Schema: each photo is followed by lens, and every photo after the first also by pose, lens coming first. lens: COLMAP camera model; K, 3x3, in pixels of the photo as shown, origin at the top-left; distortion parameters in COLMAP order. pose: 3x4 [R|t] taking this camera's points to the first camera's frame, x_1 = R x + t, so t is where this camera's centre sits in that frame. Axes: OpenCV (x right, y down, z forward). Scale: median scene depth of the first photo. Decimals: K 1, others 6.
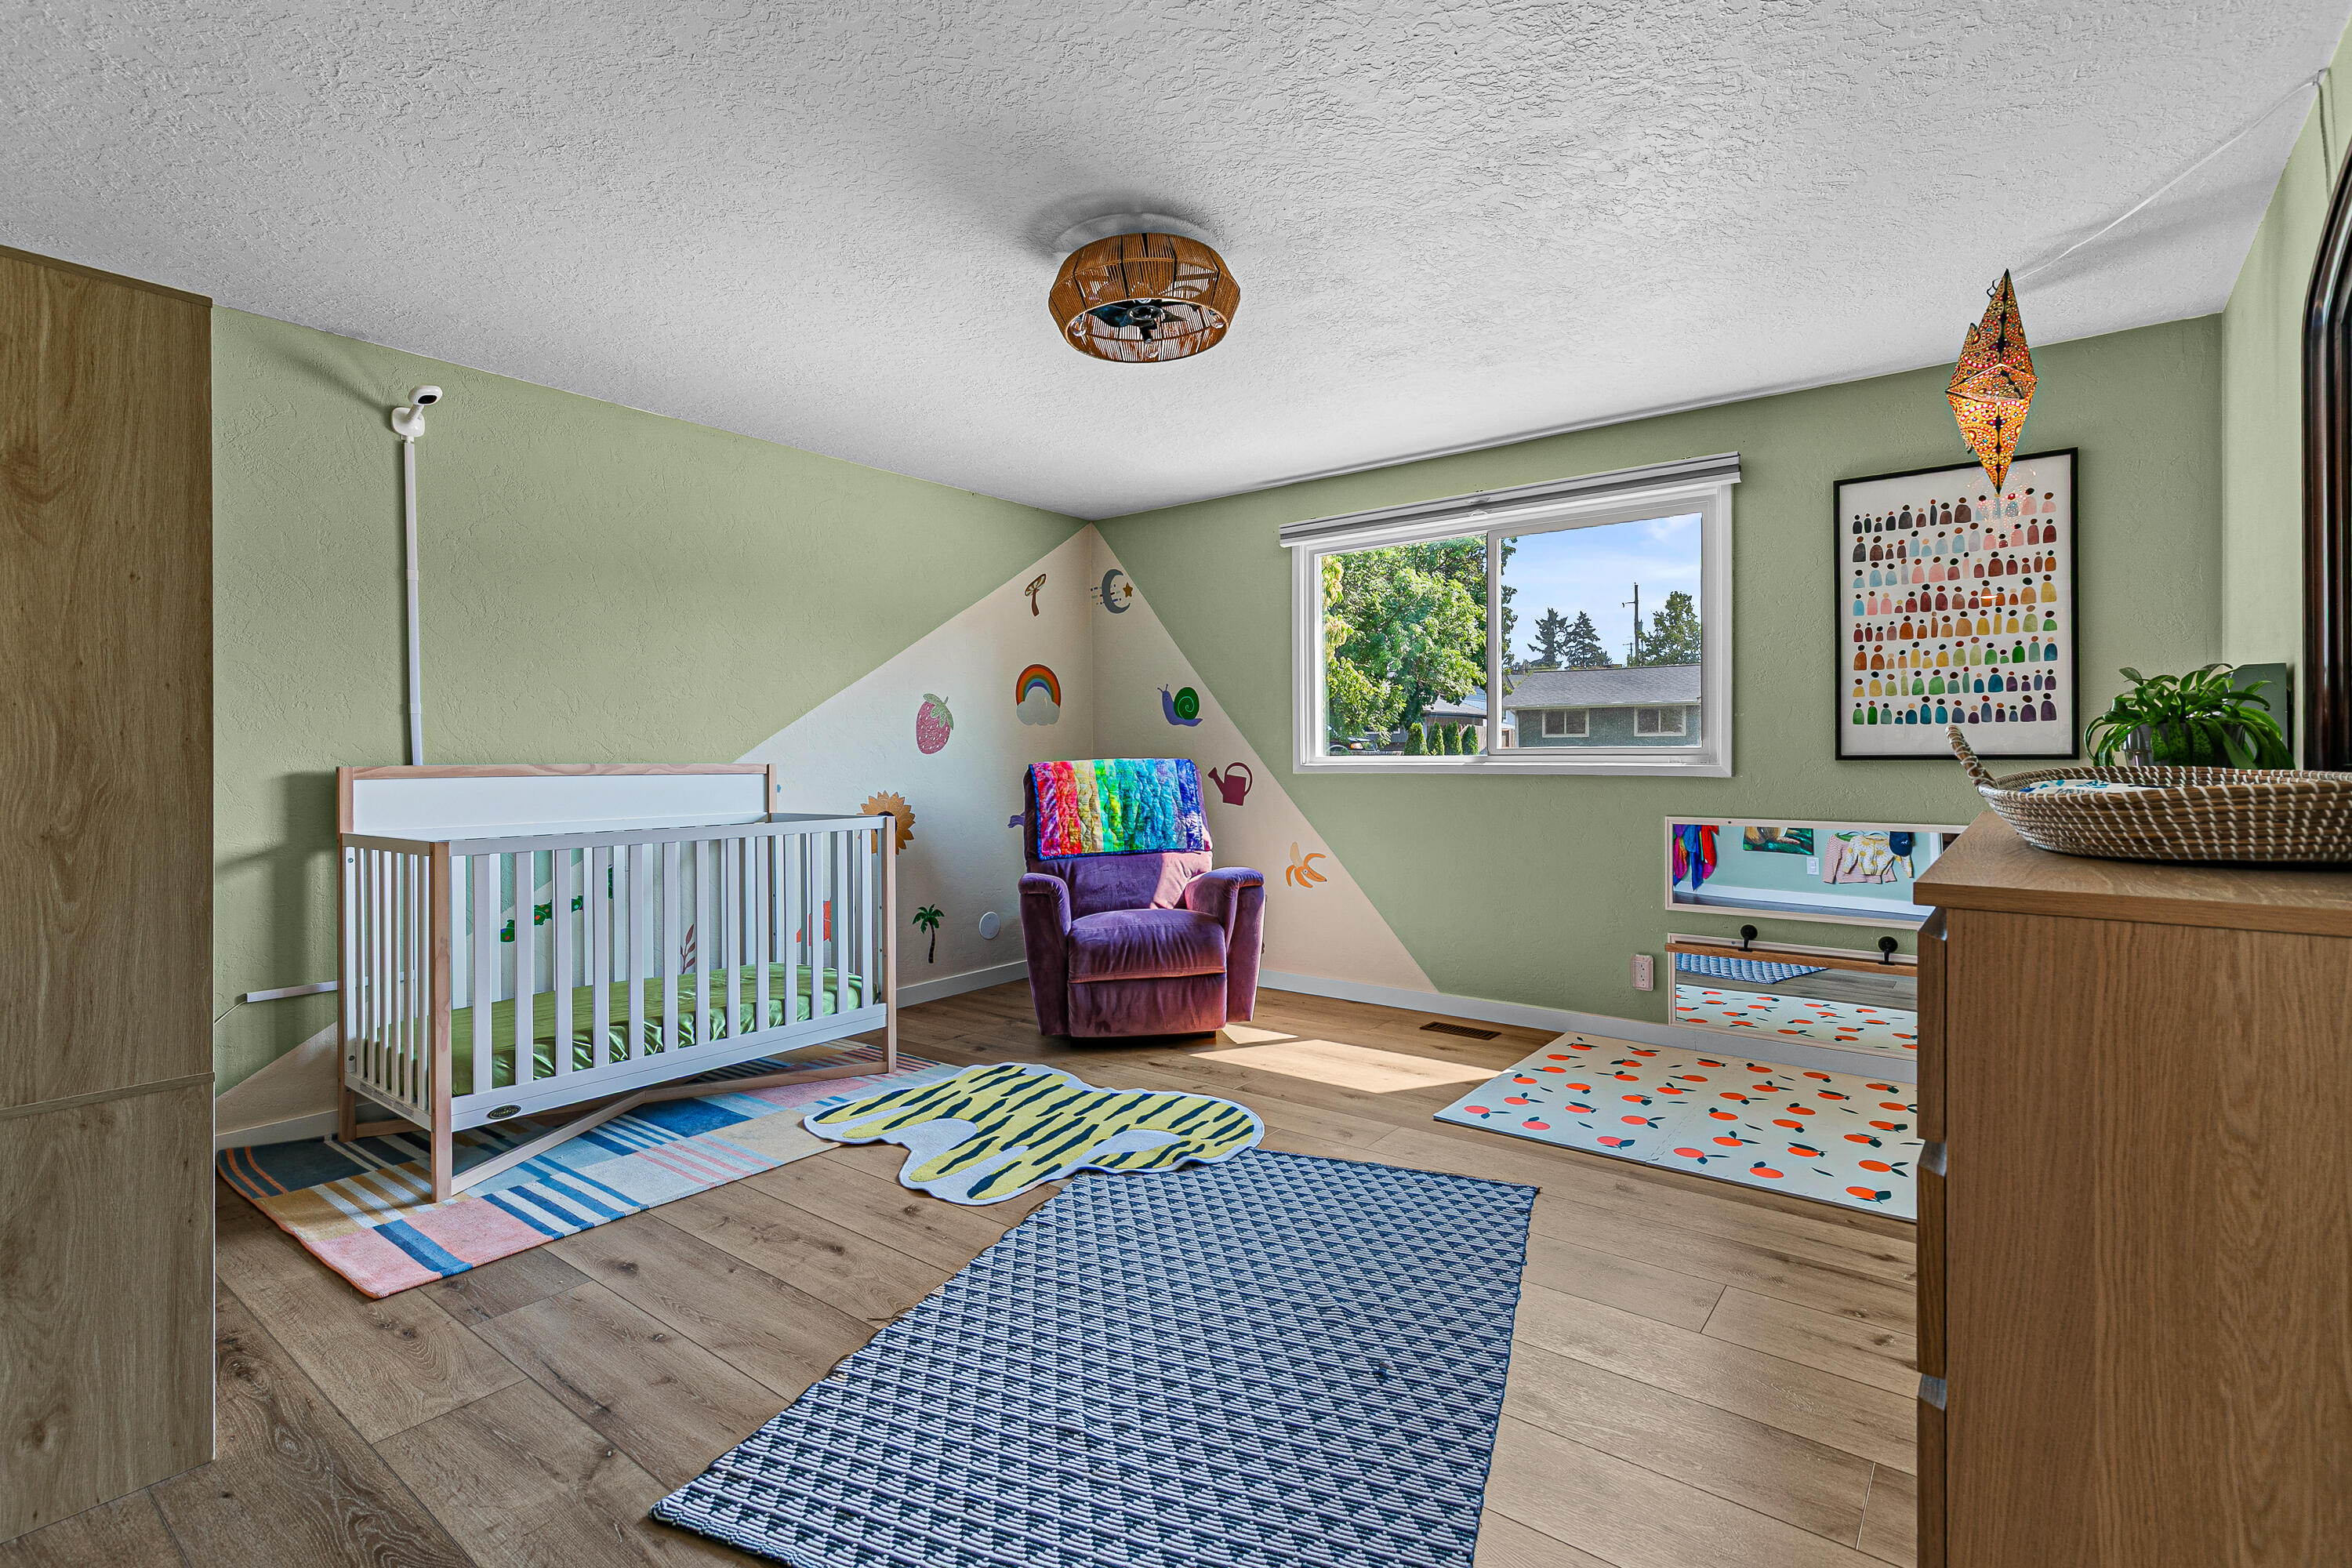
lens RADIAL K [[1072.7, 0, 1174.2], [0, 1072.7, 768.7], [0, 0, 1]] dist [0.011427, -0.001844]
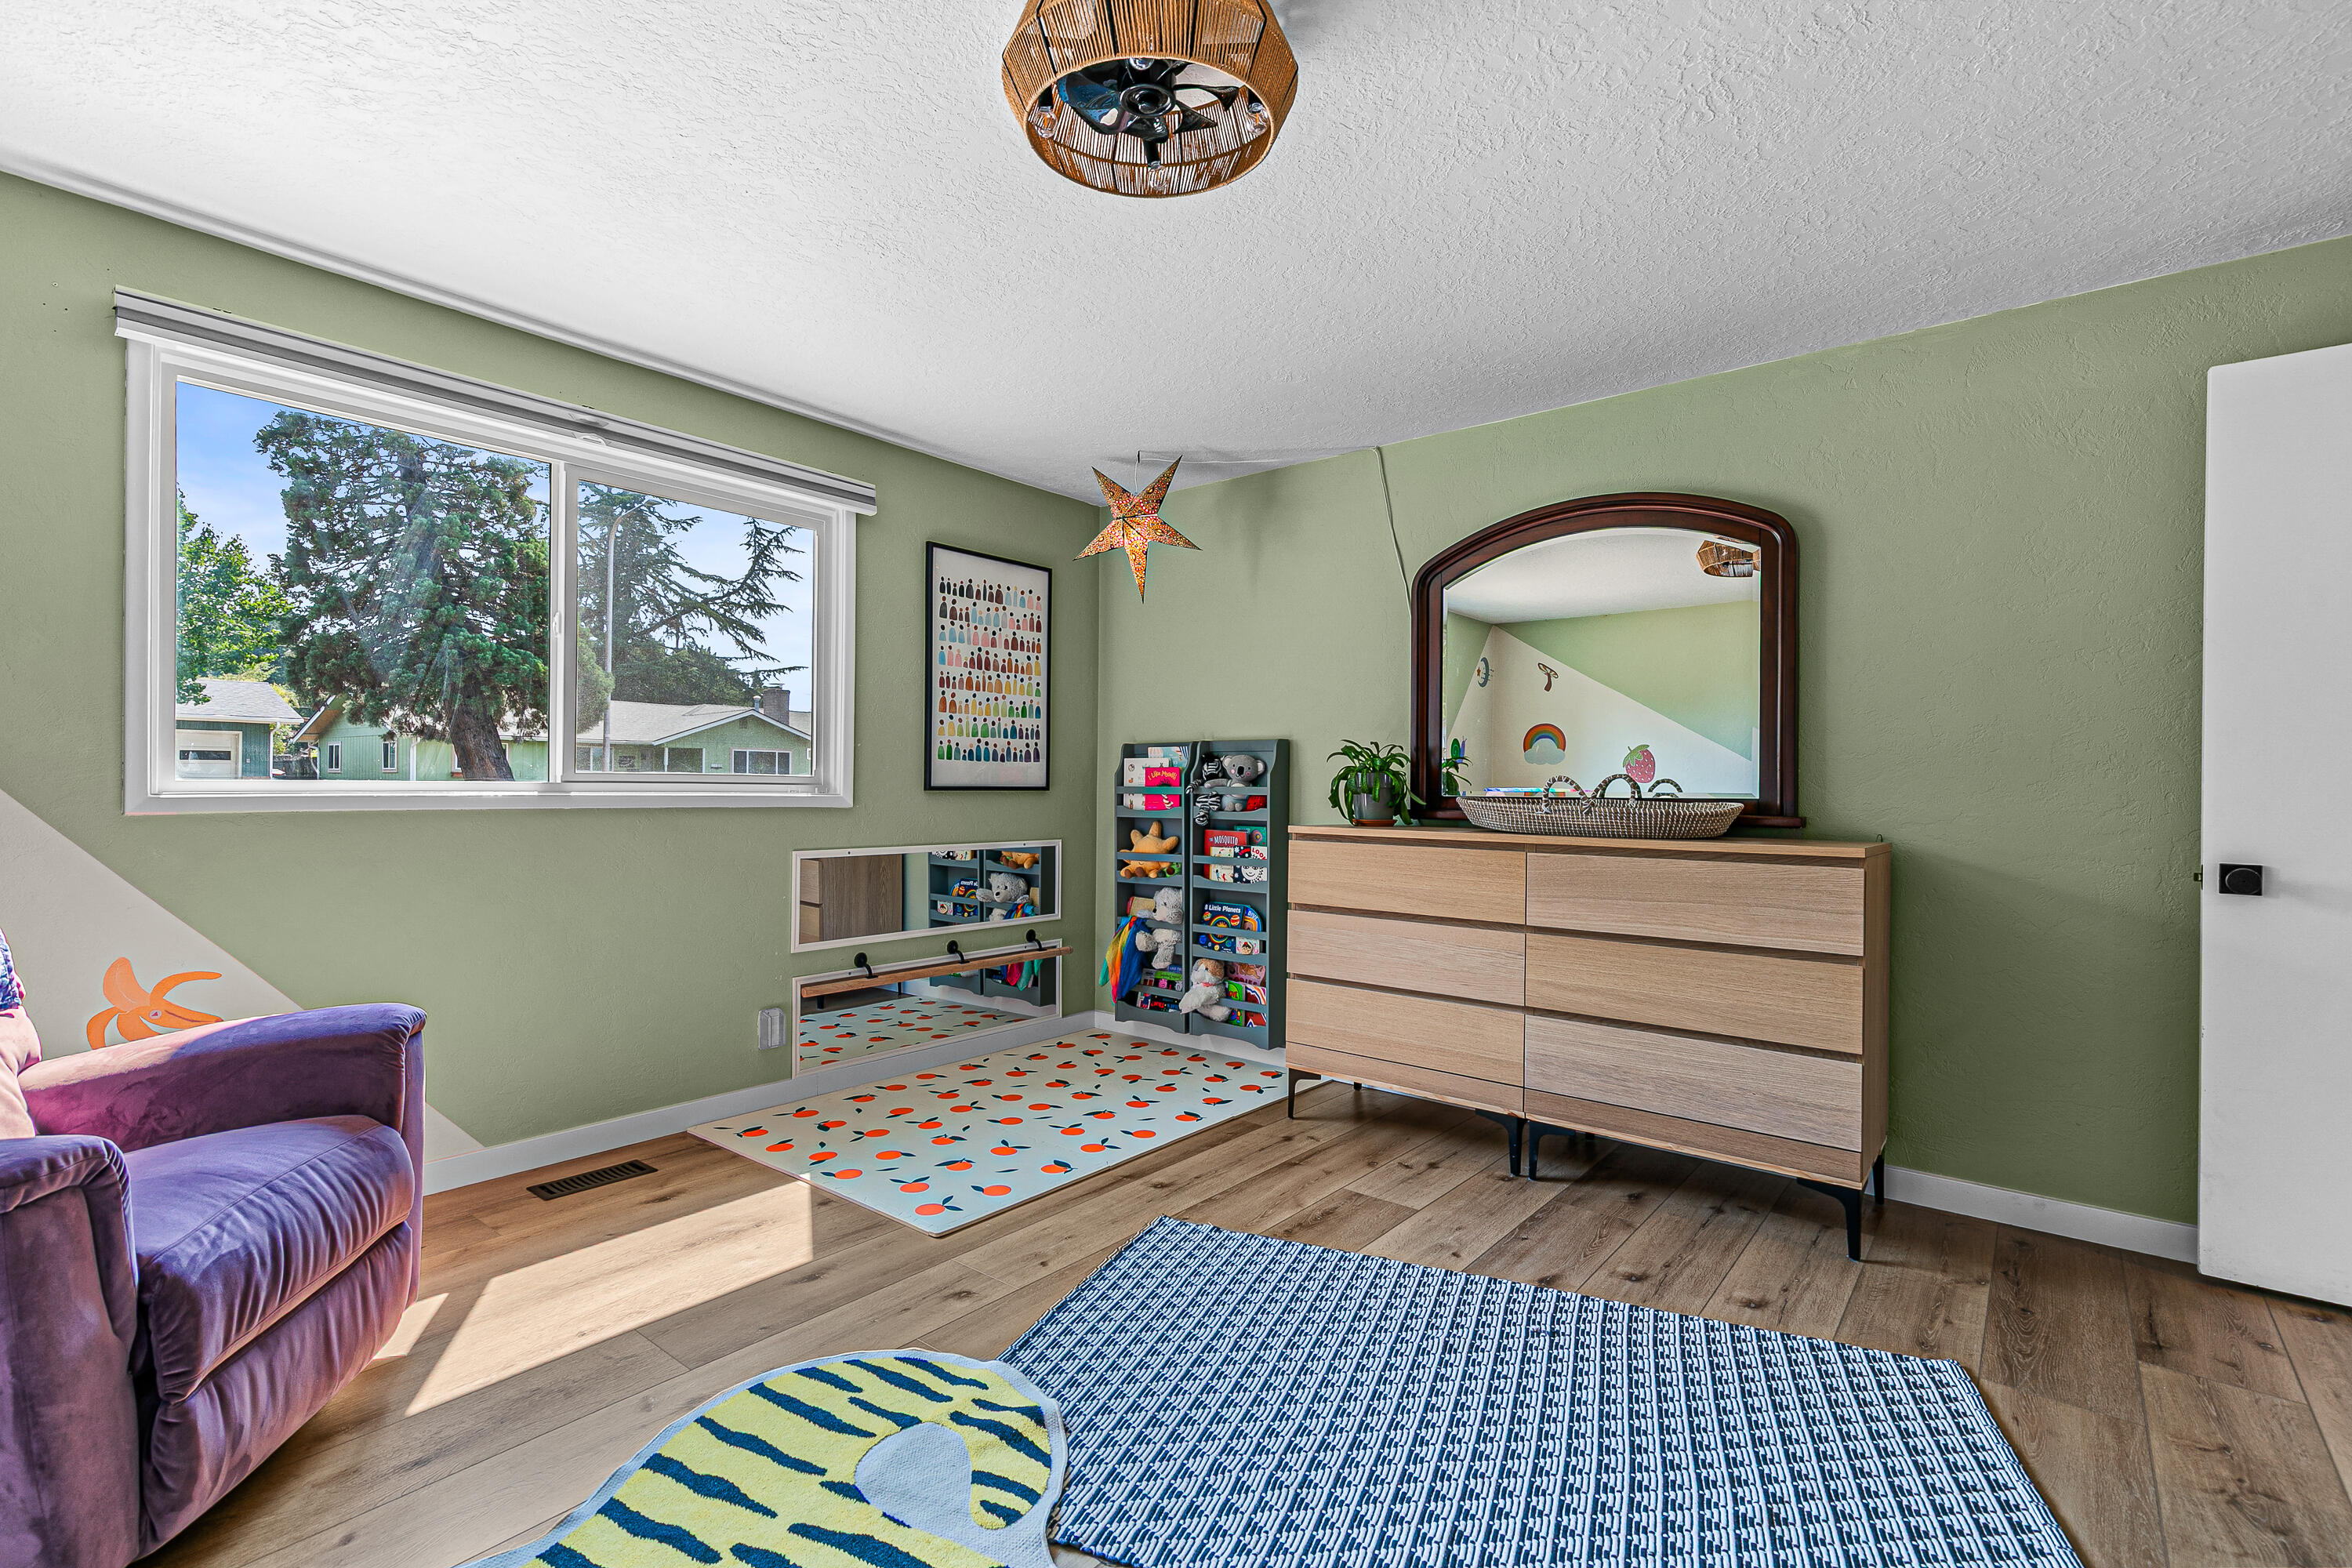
lens RADIAL K [[1072.7, 0, 1189.9], [0, 1072.7, 789.8], [0, 0, 1]] dist [0.011427, -0.001844]
pose [[0.018879, 0.001278, 0.999821, -0.524714], [0.002285, 0.999997, -0.001321, -0.006782], [-0.999819, 0.002309, 0.018876, 0.746422]]
